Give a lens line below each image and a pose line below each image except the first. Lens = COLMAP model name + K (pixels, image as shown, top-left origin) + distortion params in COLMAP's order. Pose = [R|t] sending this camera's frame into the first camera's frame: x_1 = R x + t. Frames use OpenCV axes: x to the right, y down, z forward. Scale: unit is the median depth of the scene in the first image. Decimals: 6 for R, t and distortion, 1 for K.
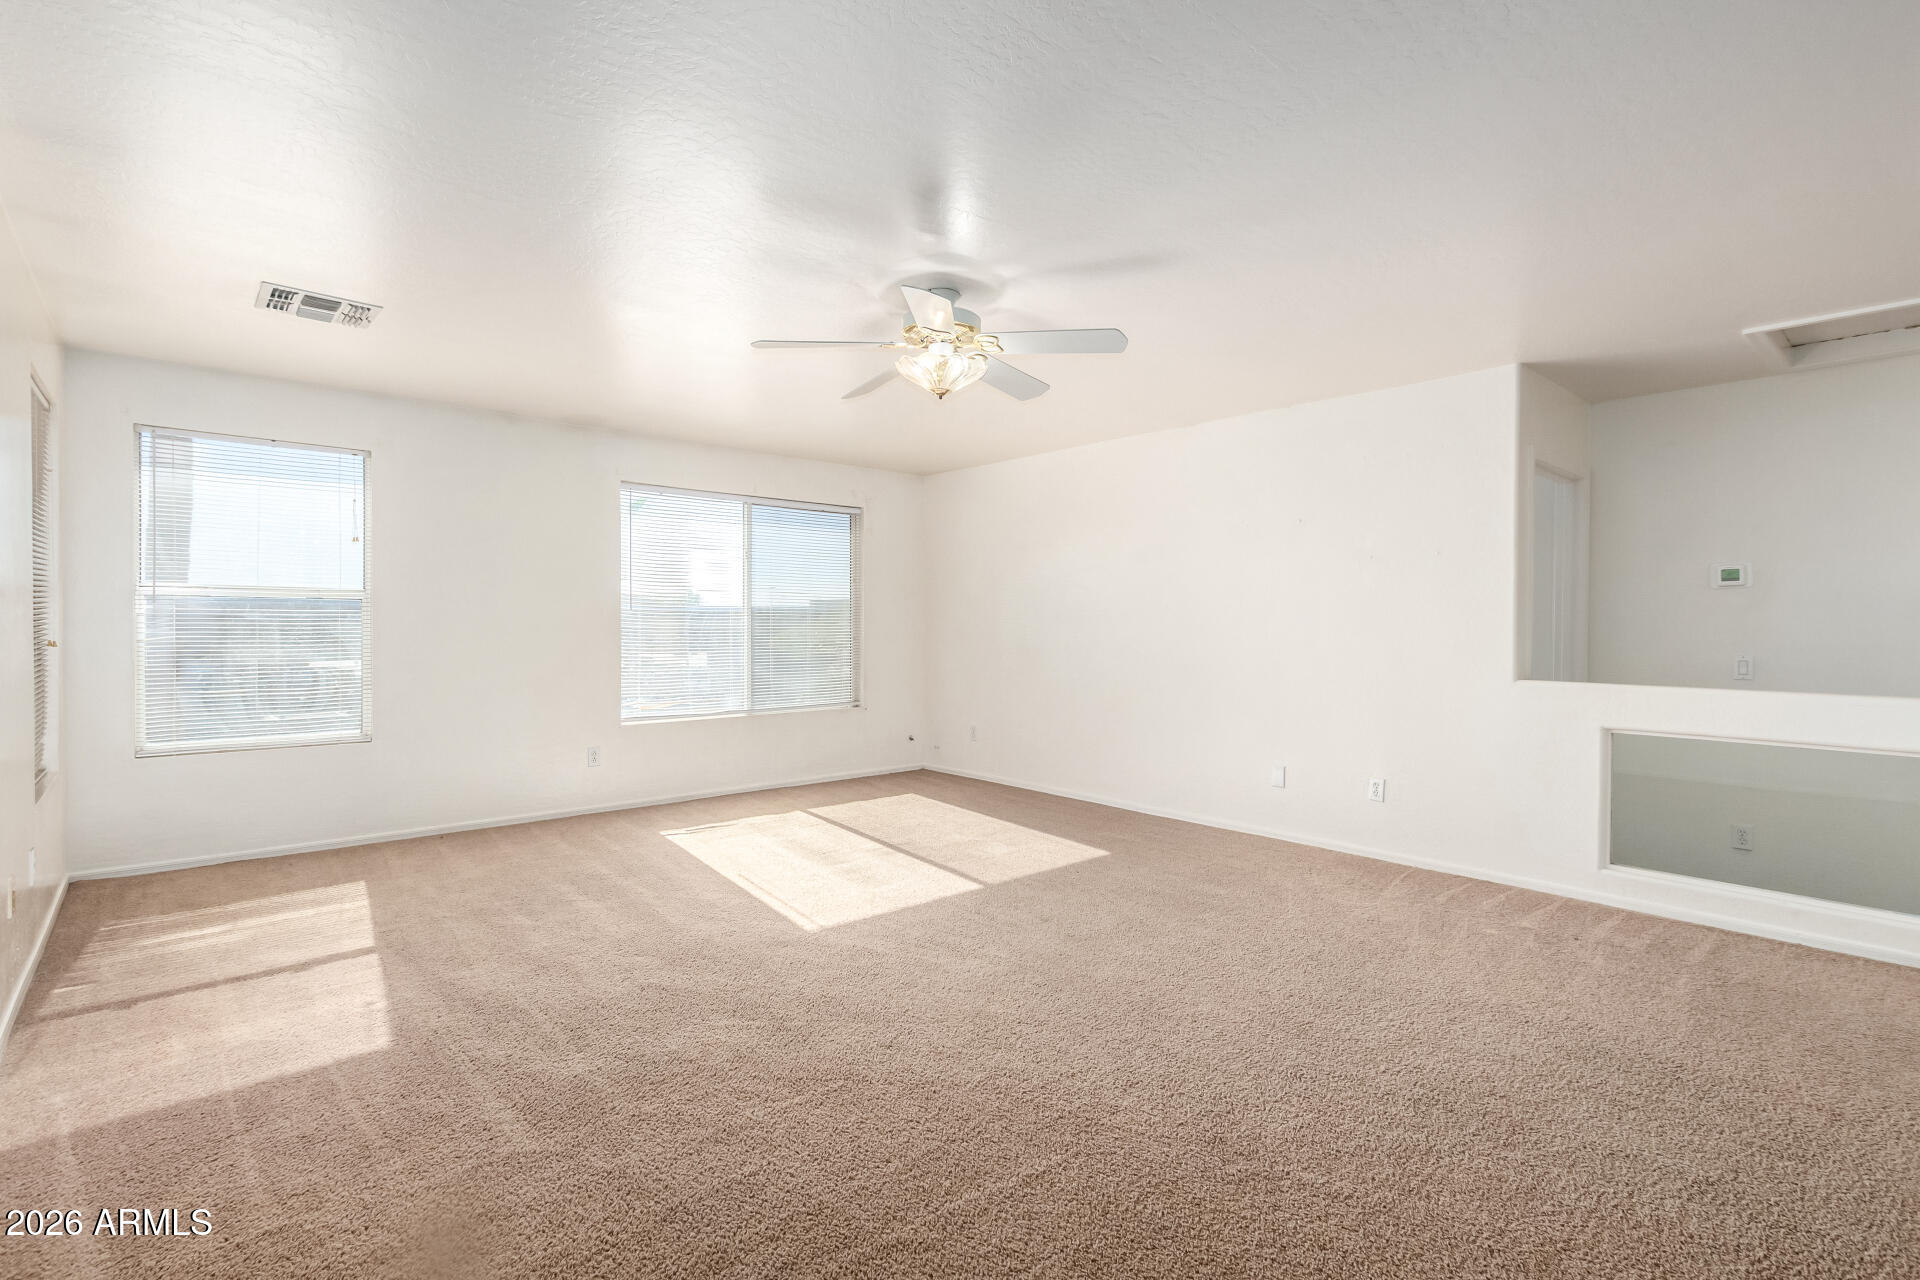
lens RADIAL K [[877.5, 0, 969.2], [0, 877.5, 632.9], [0, 0, 1]] dist [0.006142, -0.004298]
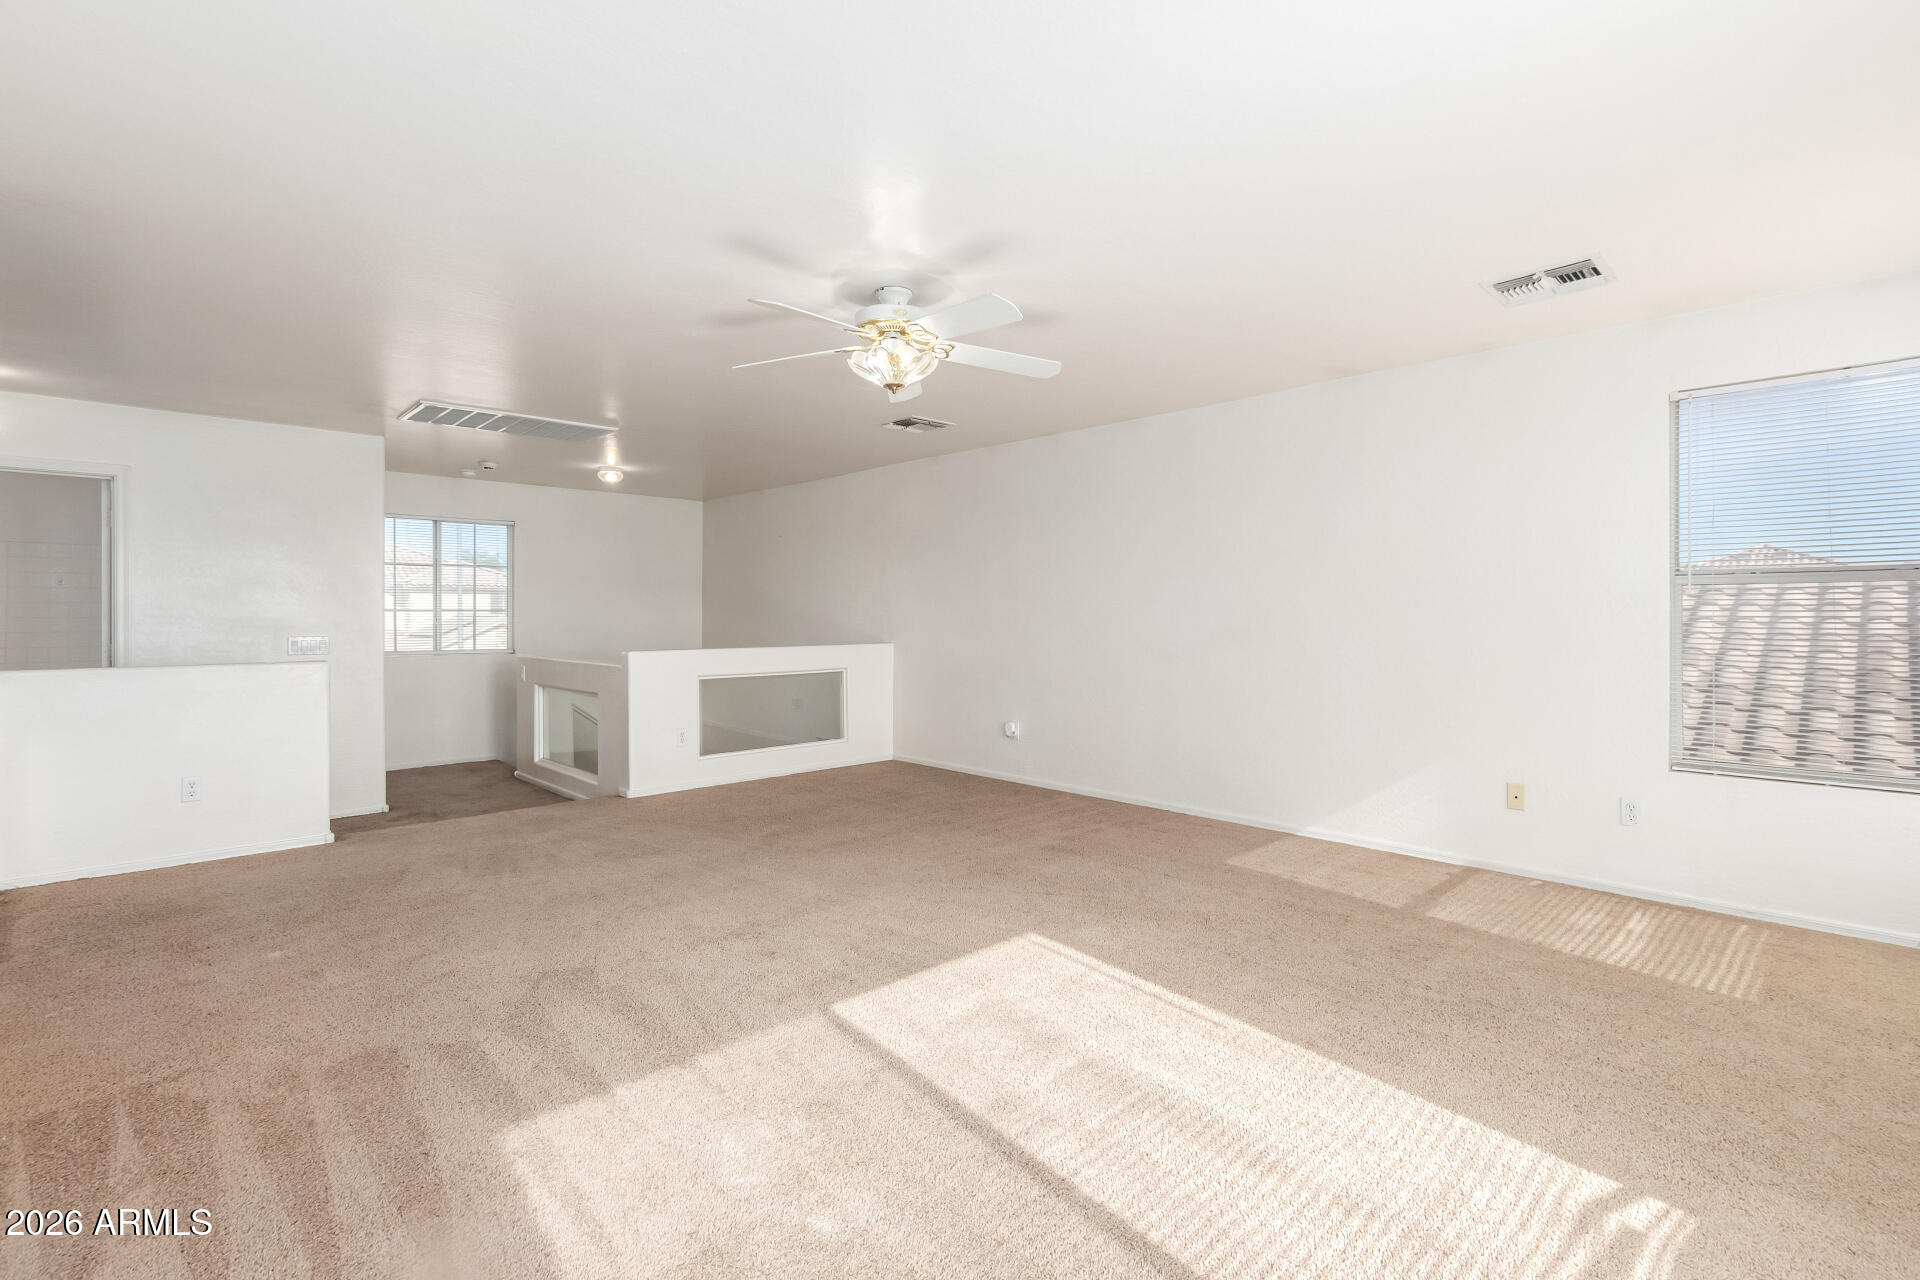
lens RADIAL K [[877.5, 0, 954.7], [0, 877.5, 637.7], [0, 0, 1]] dist [0.006142, -0.004298]
pose [[-0.999721, 0.000549, -0.023630, -0.064981], [-0.000138, 0.999578, 0.029036, -0.011945], [0.023636, 0.029032, -0.999299, 1.680268]]
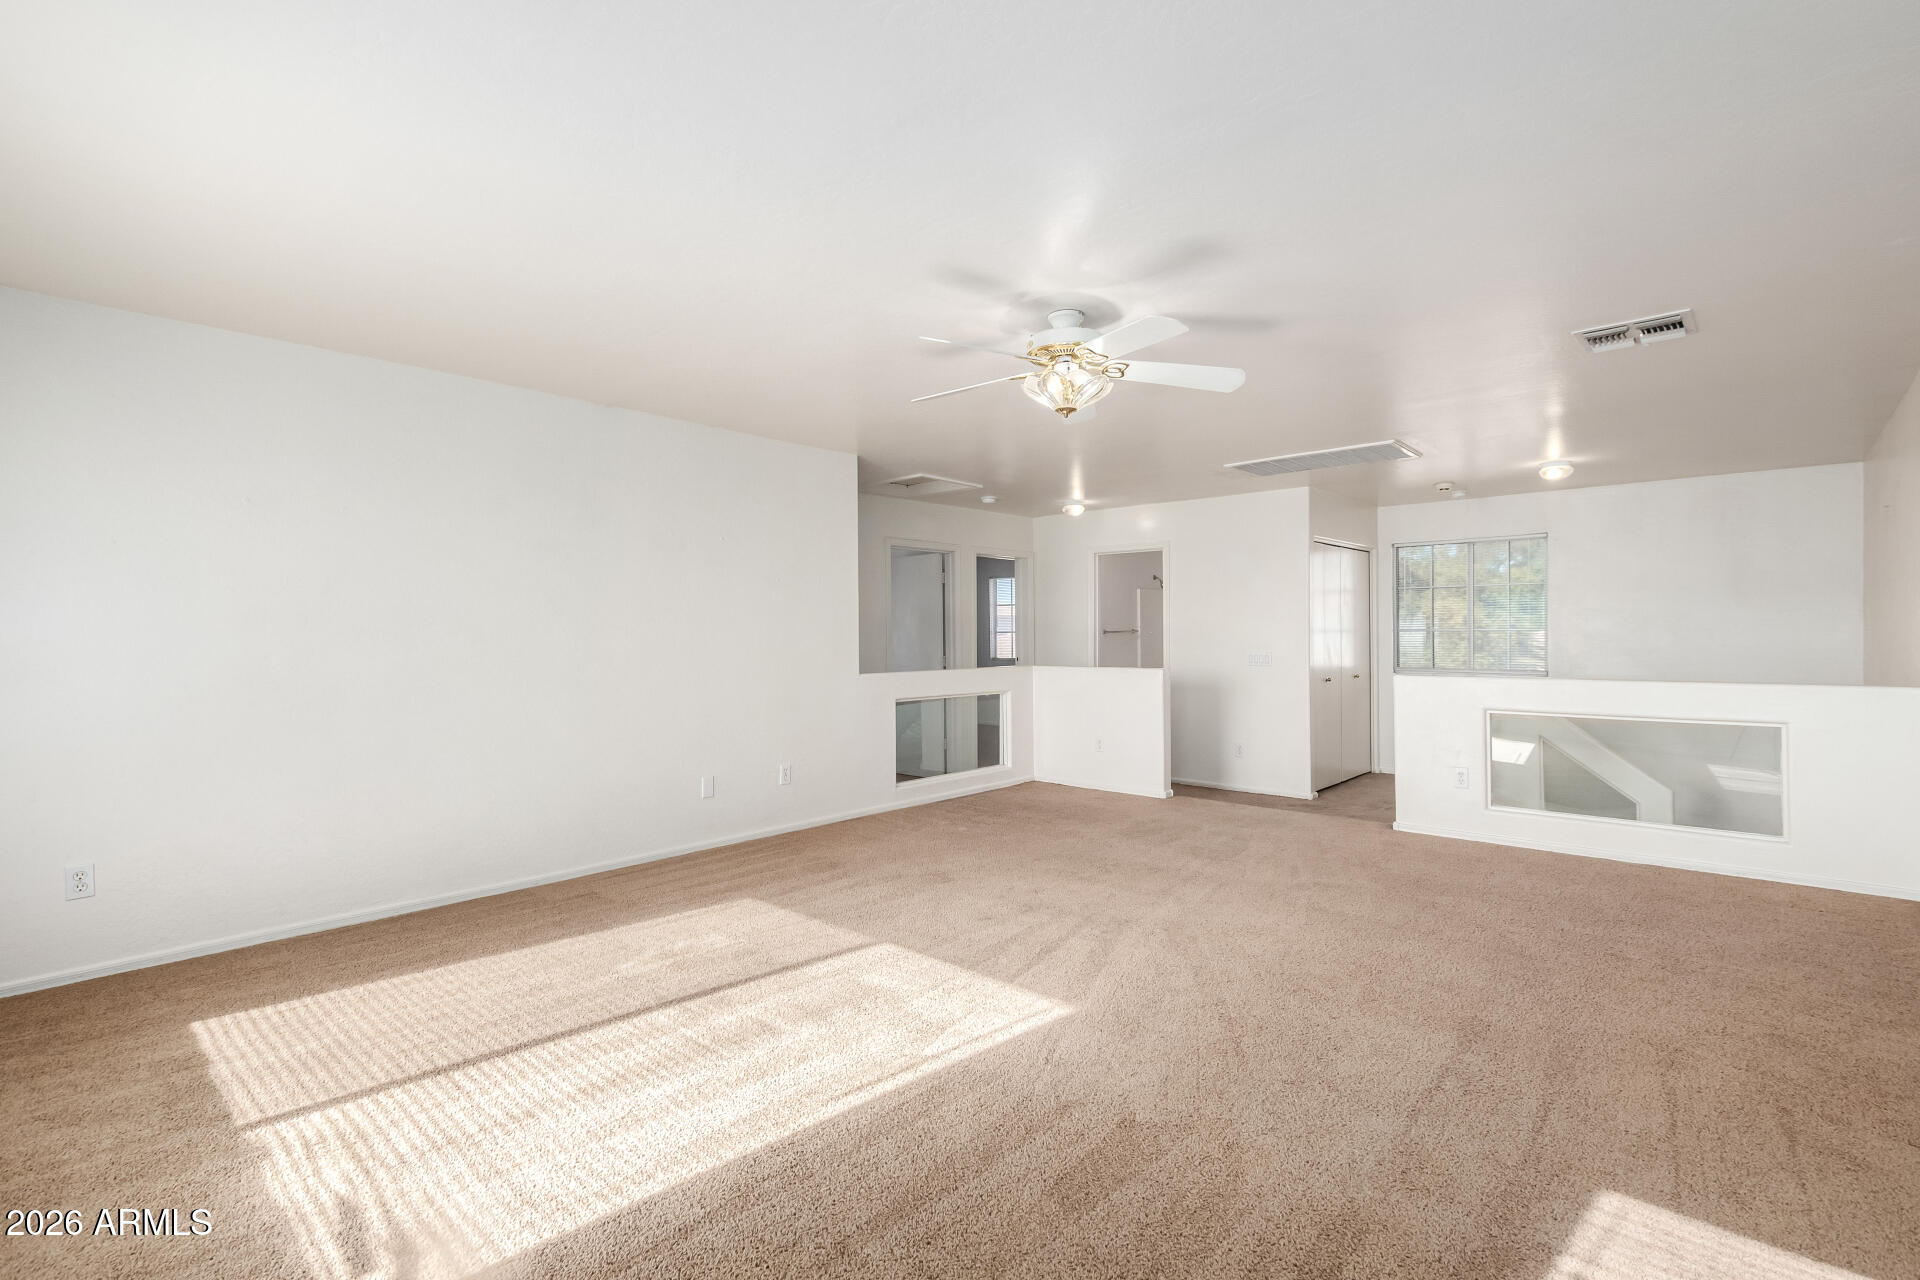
lens RADIAL K [[877.5, 0, 968.6], [0, 877.5, 635.2], [0, 0, 1]] dist [0.006142, -0.004298]
pose [[-0.109701, -0.004048, 0.993956, -0.859036], [0.004691, 0.999978, 0.004590, -0.017250], [-0.993954, 0.005166, -0.109680, 1.022555]]
